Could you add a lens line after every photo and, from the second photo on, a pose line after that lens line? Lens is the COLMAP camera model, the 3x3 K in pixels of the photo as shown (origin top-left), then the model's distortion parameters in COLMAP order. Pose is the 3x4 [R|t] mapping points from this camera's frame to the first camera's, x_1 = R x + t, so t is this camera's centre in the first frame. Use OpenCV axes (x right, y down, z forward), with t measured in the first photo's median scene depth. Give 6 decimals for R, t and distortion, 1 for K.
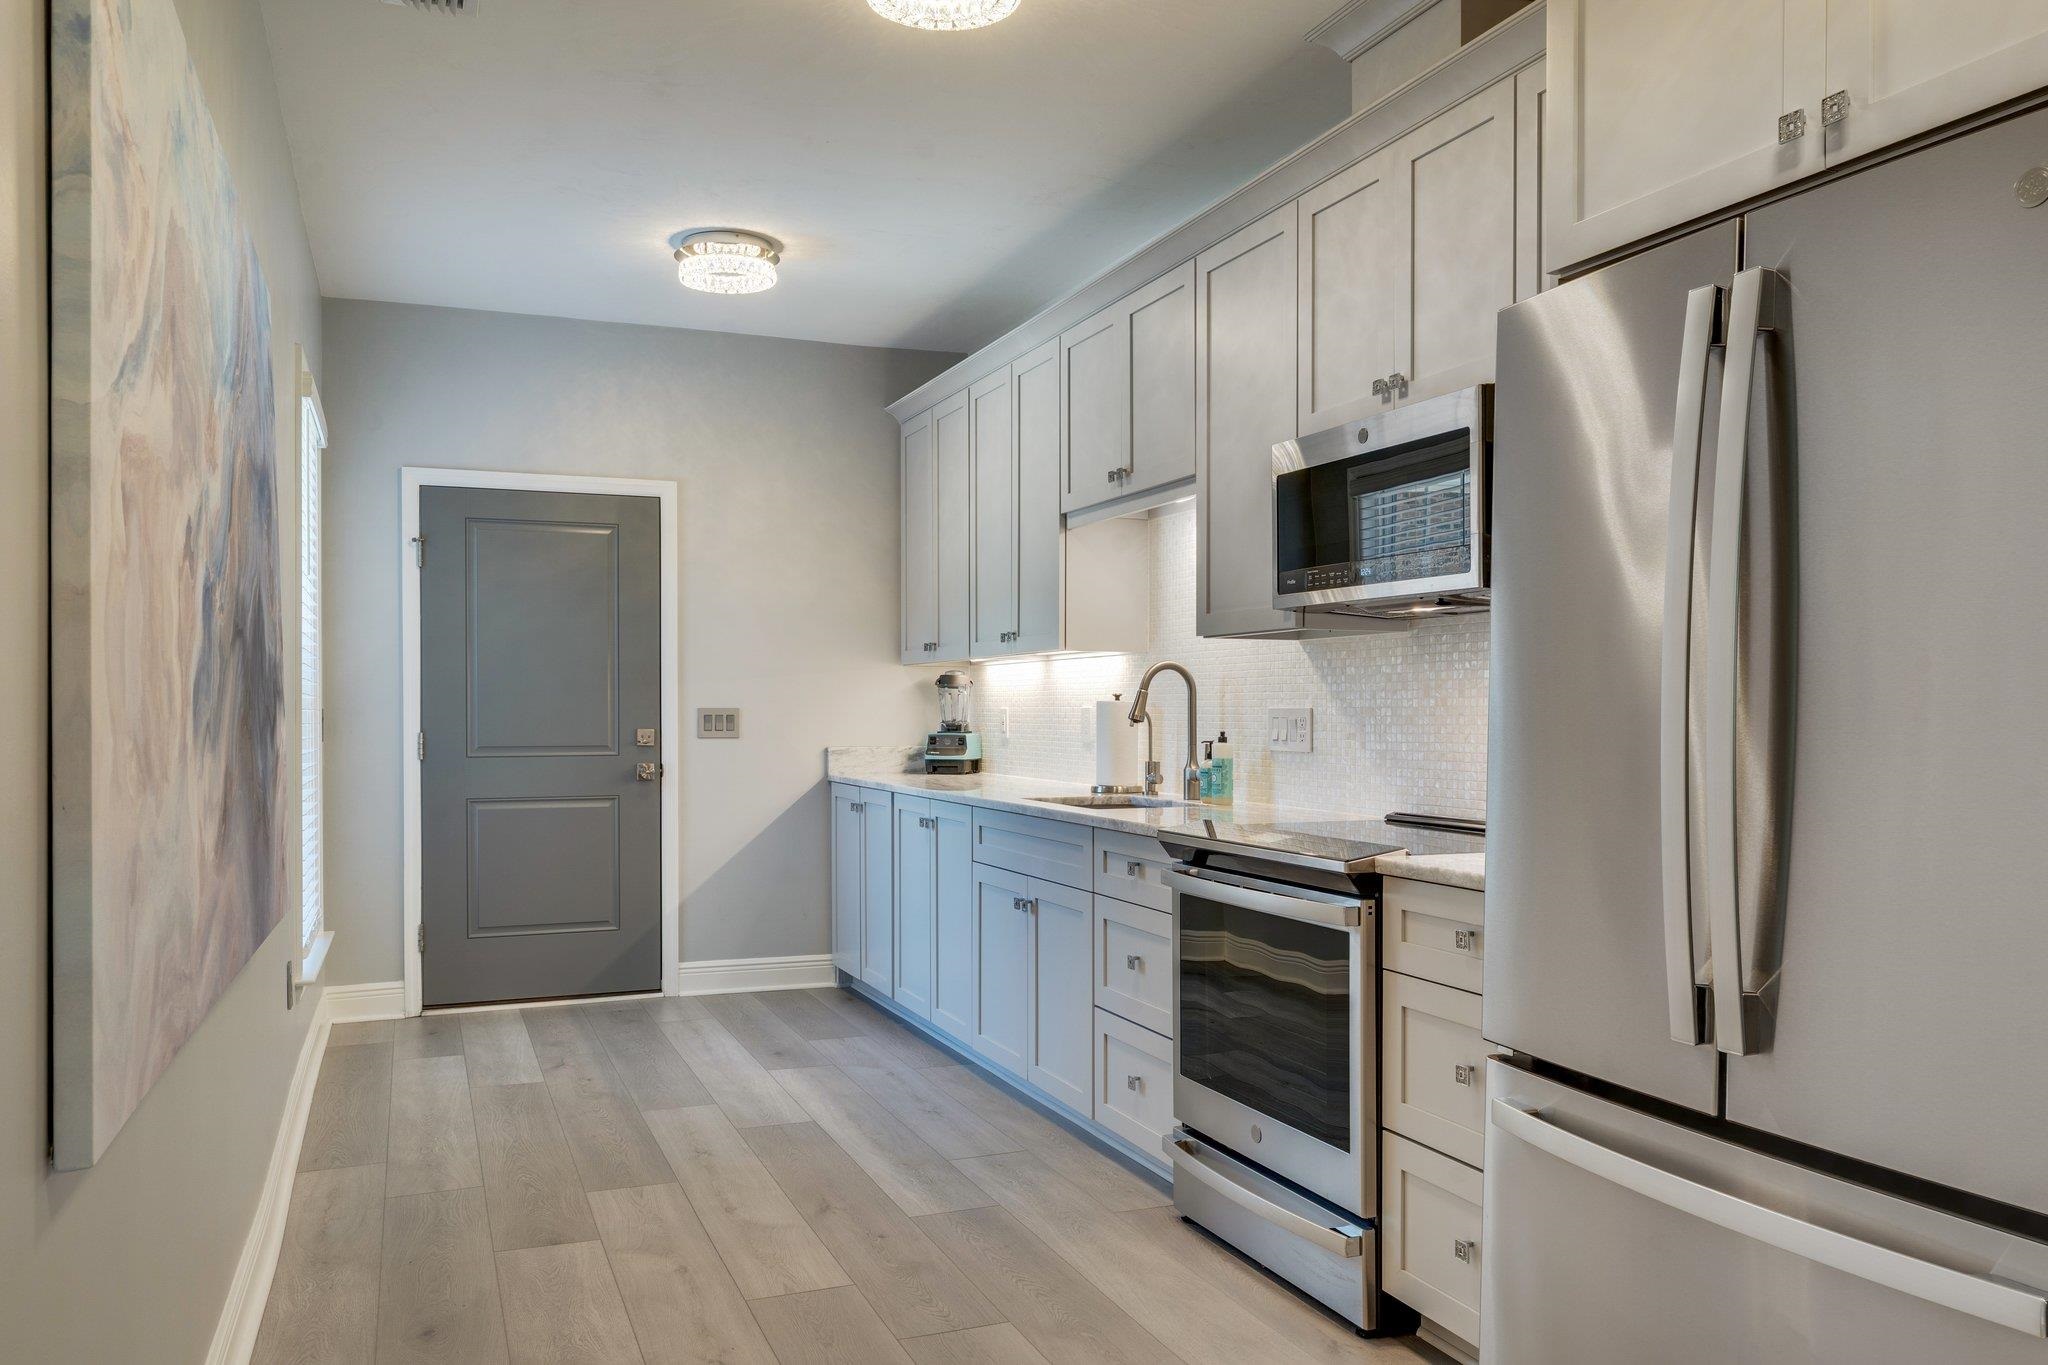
lens RADIAL K [[1557.8, 0, 1020.7], [0, 1557.8, 742.2], [0, 0, 1]] dist [-0.003317, -0.001034]
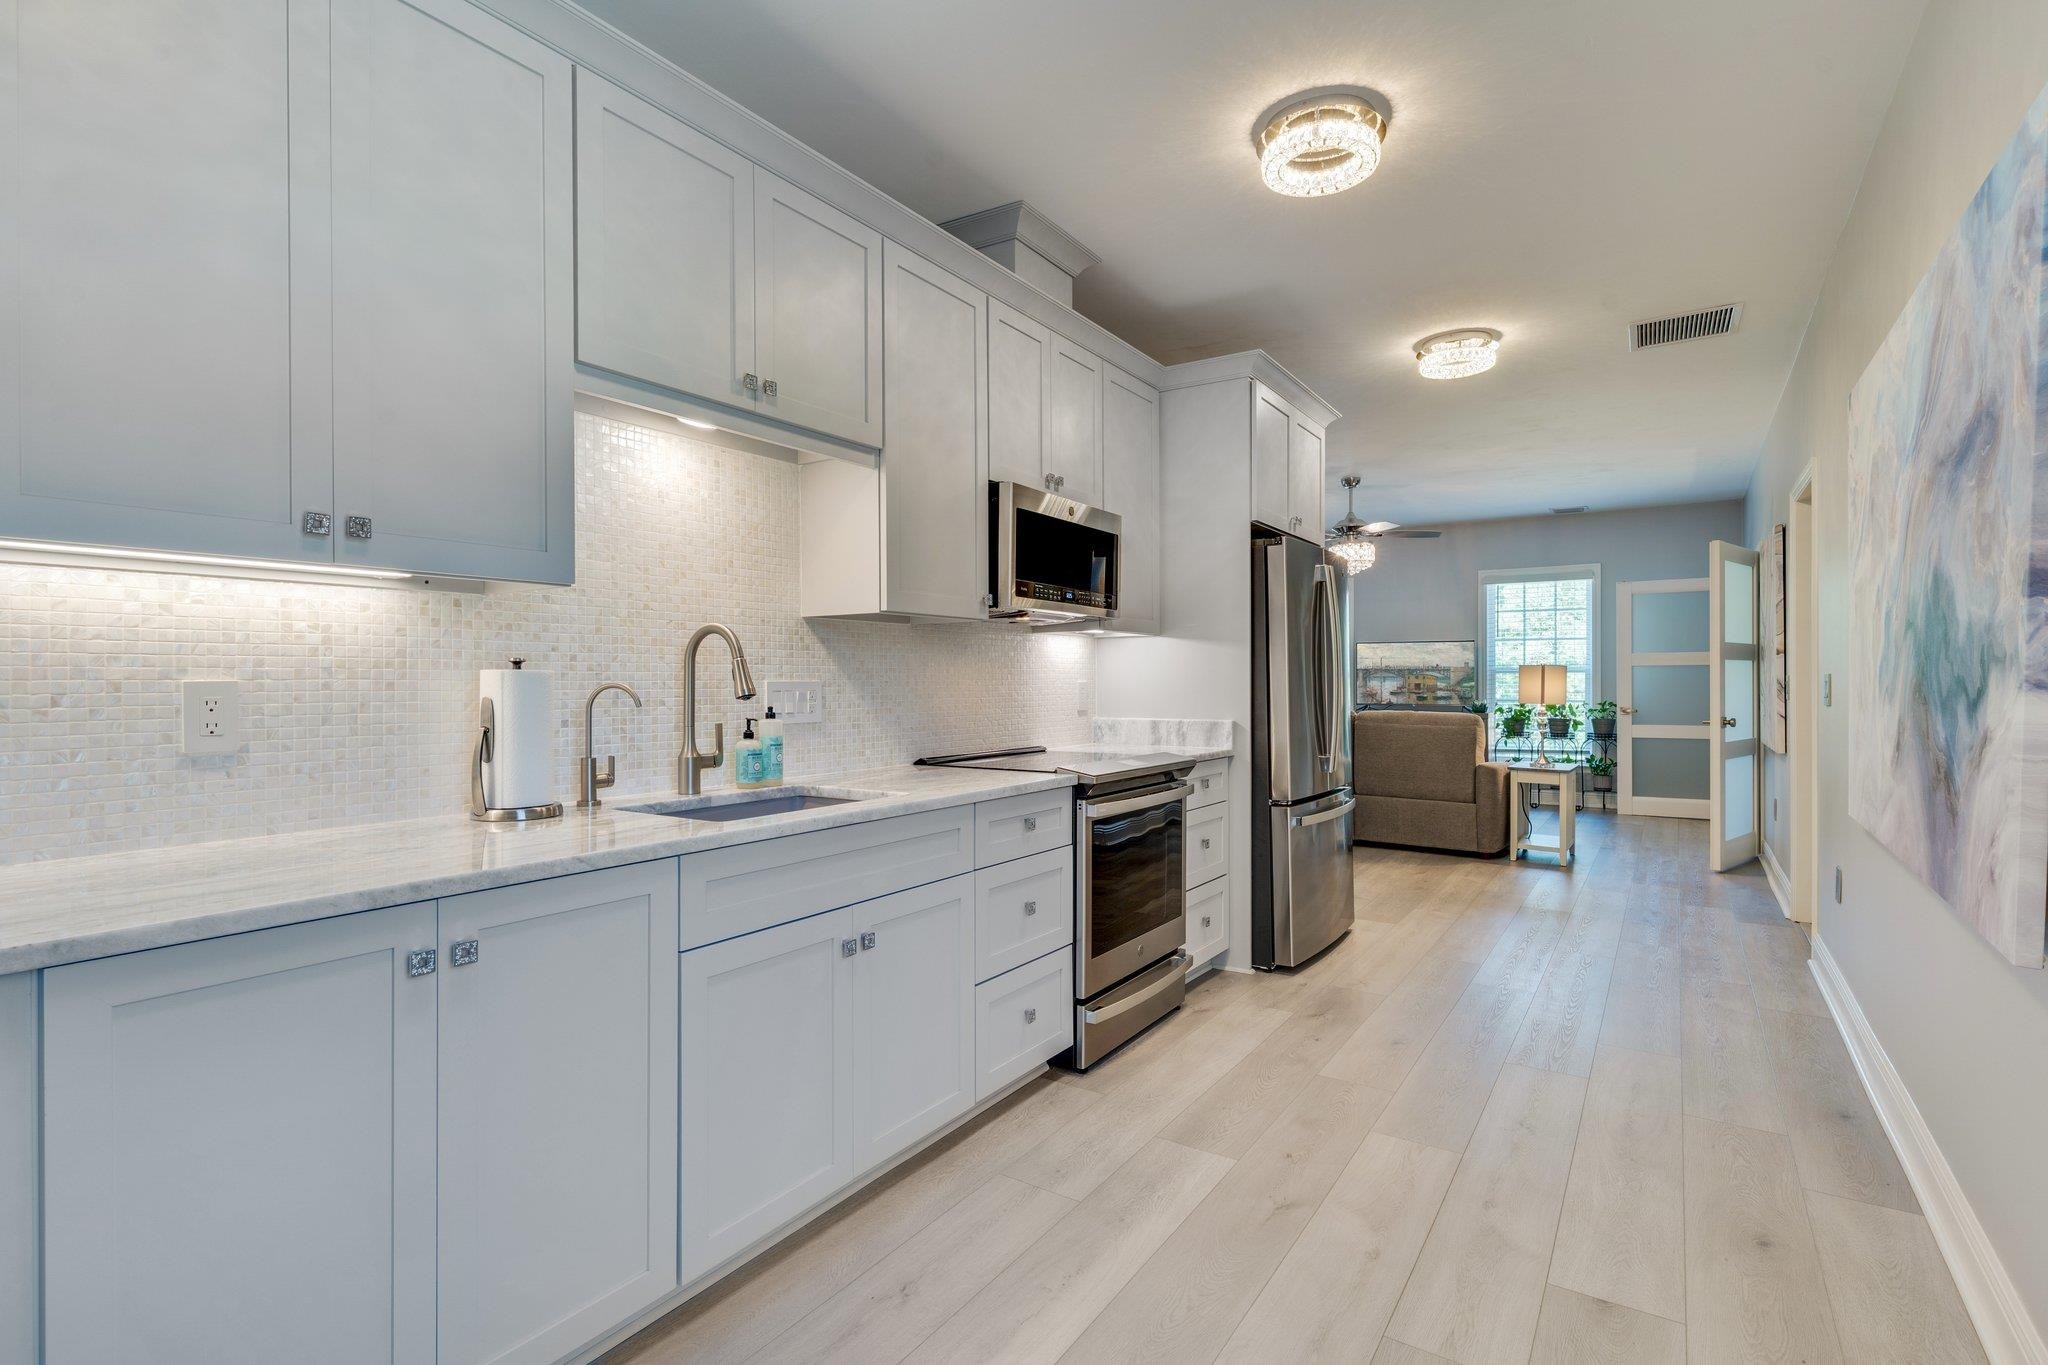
lens RADIAL K [[977.2, 0, 1015.7], [0, 977.2, 689.9], [0, 0, 1]] dist [-0.000741, -0.000264]
pose [[-0.569643, -0.006997, 0.821863, -0.535563], [0.019554, 0.999565, 0.022064, -0.033291], [-0.821660, 0.028639, -0.569258, 1.510059]]
